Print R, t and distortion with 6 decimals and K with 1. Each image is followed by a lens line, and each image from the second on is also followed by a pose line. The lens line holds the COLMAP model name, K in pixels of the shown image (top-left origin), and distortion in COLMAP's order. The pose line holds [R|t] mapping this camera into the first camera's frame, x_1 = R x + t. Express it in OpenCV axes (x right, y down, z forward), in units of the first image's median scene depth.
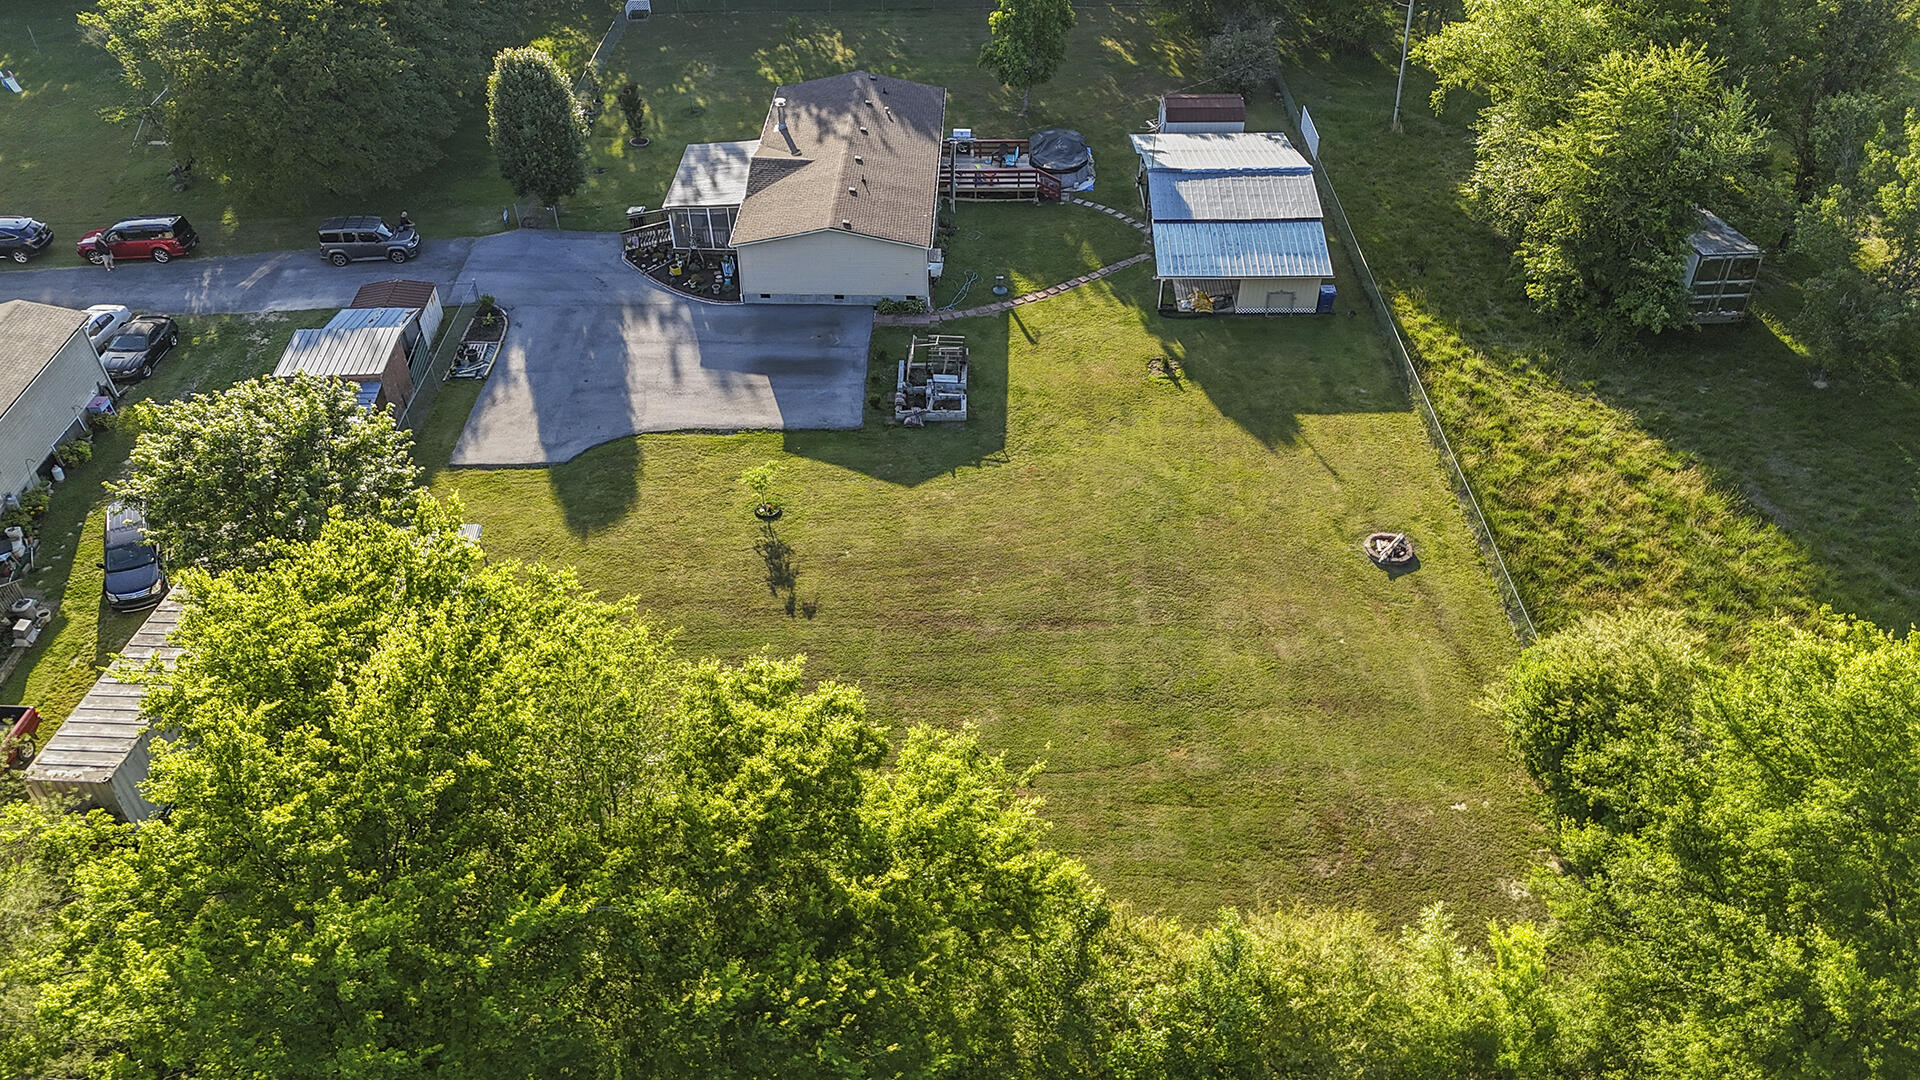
lens RADIAL K [[1398.8, 0, 945.0], [0, 1398.8, 543.0], [0, 0, 1]] dist [0.069312, -0.056281]
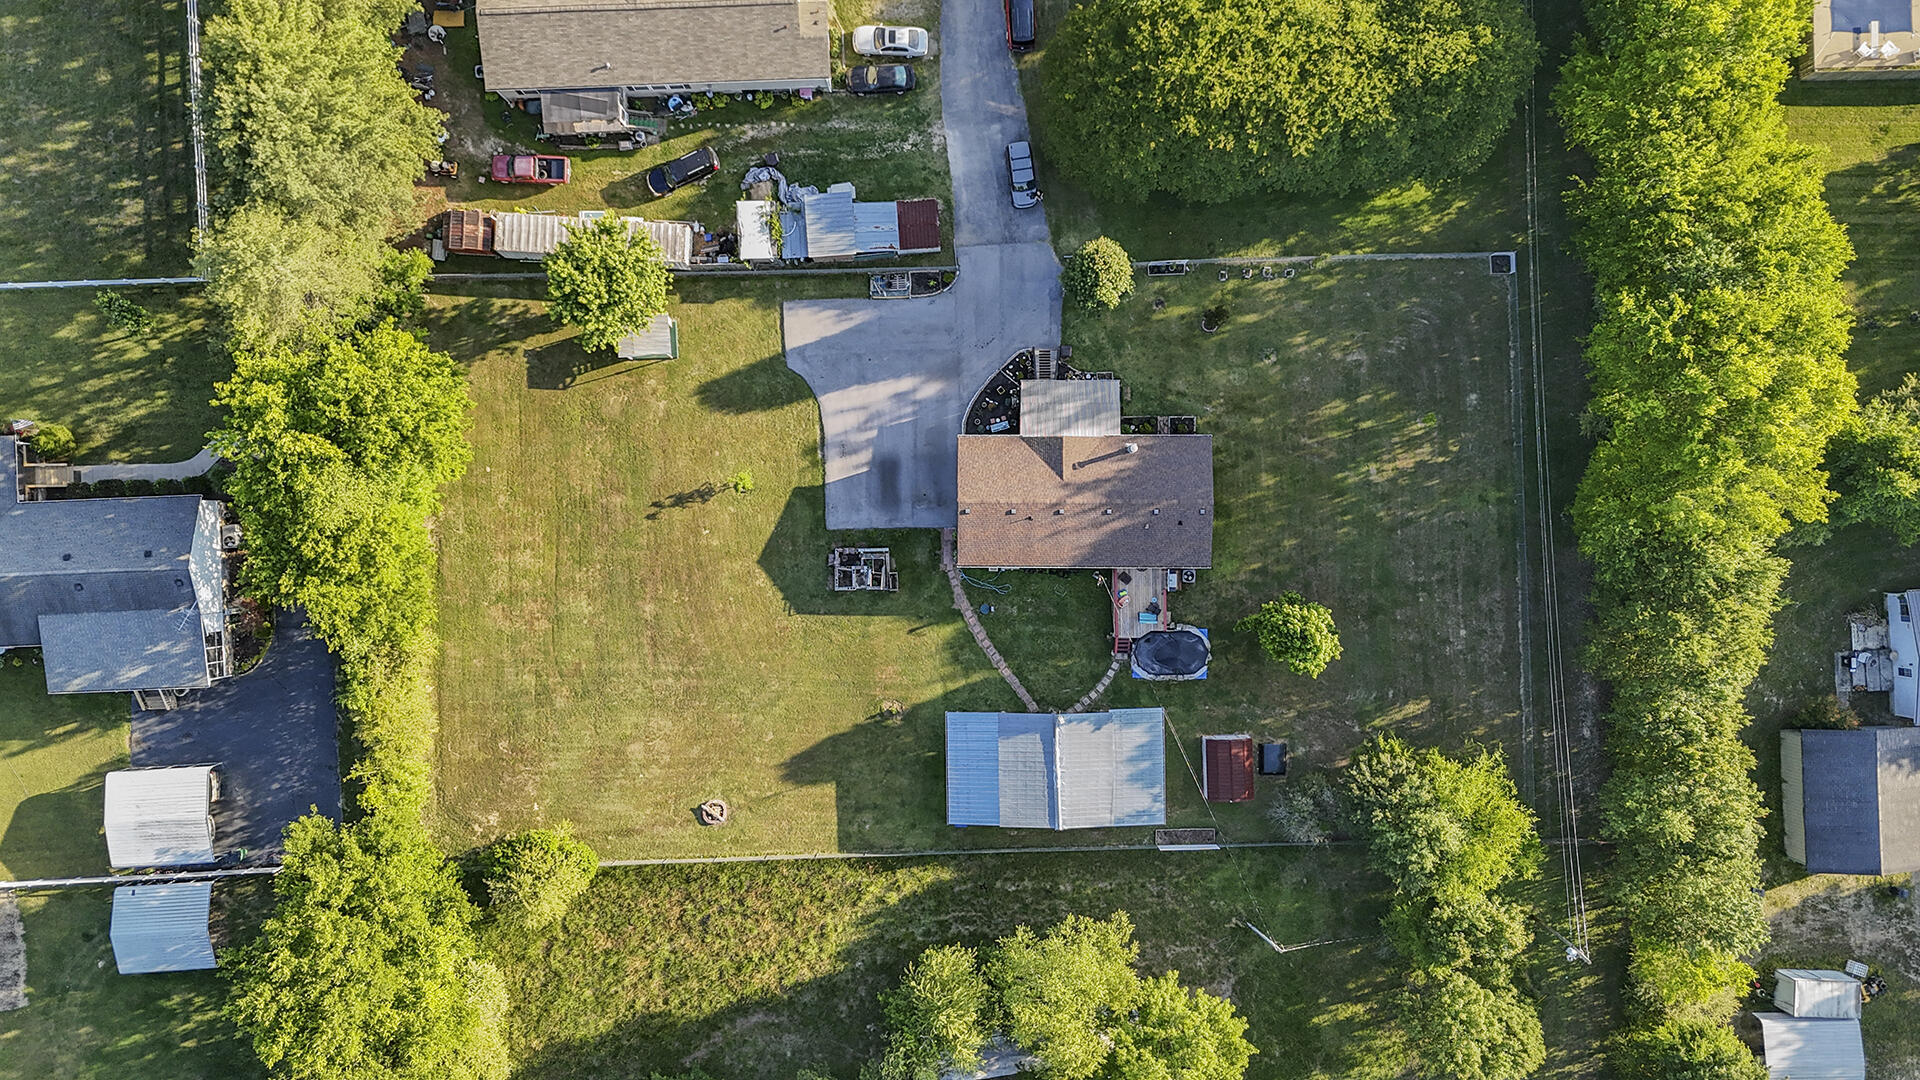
lens RADIAL K [[1398.8, 0, 975.2], [0, 1398.8, 510.2], [0, 0, 1]] dist [0.069312, -0.056281]
pose [[0.033507, 0.999402, 0.008562, -0.088810], [-0.657987, 0.015611, 0.752867, -1.449821], [0.752283, -0.030859, 0.658117, 0.009582]]
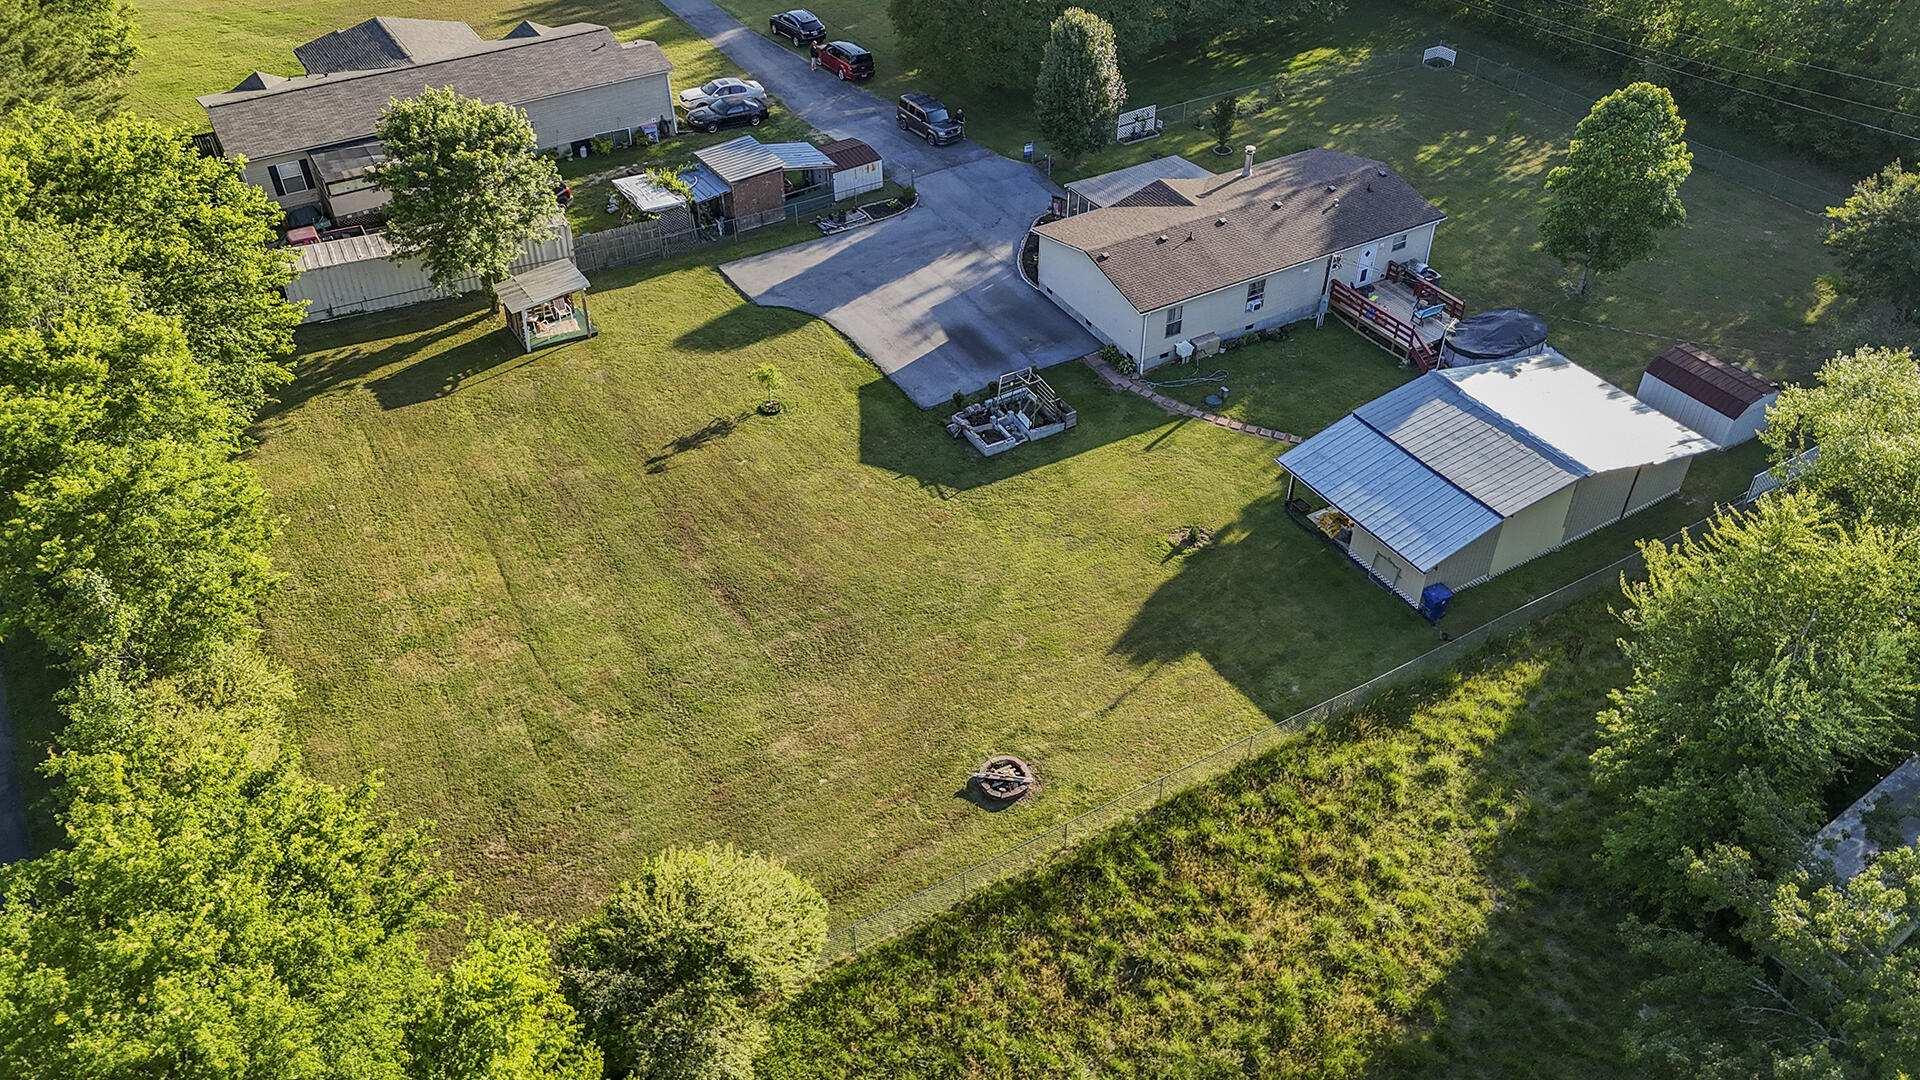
lens RADIAL K [[1398.8, 0, 962.5], [0, 1398.8, 538.6], [0, 0, 1]] dist [0.069312, -0.056281]
pose [[0.520265, 0.549071, -0.654099, 0.670440], [-0.552073, 0.800598, 0.232933, -0.256556], [0.651568, 0.239924, 0.719650, 0.282882]]
